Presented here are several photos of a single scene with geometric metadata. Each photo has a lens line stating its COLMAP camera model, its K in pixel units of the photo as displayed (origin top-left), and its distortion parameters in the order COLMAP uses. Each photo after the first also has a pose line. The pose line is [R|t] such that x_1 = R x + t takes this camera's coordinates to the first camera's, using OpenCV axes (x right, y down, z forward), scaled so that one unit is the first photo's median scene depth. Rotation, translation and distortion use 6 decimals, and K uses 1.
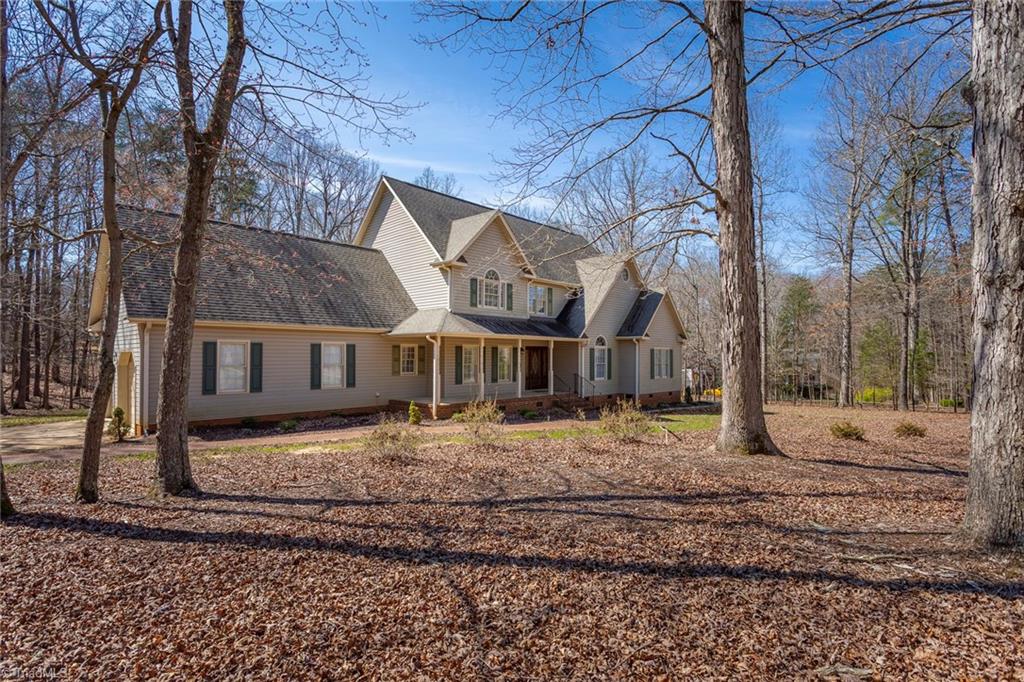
lens RADIAL K [[508.8, 0, 519.5], [0, 508.8, 372.1], [0, 0, 1]] dist [-0.018995, 0.001486]
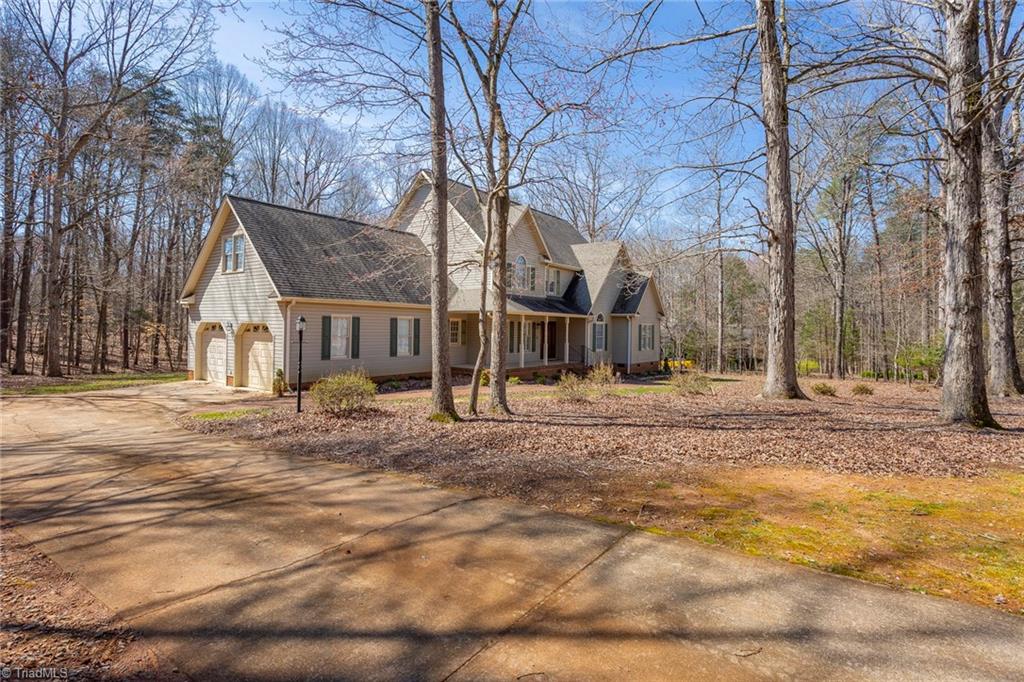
lens RADIAL K [[508.8, 0, 511.8], [0, 508.8, 341.4], [0, 0, 1]] dist [-0.018995, 0.001486]
pose [[0.994759, 0.011060, 0.101651, -0.183265], [-0.010740, 0.999936, -0.003693, 0.000063], [-0.101685, 0.002582, 0.994813, -0.152298]]
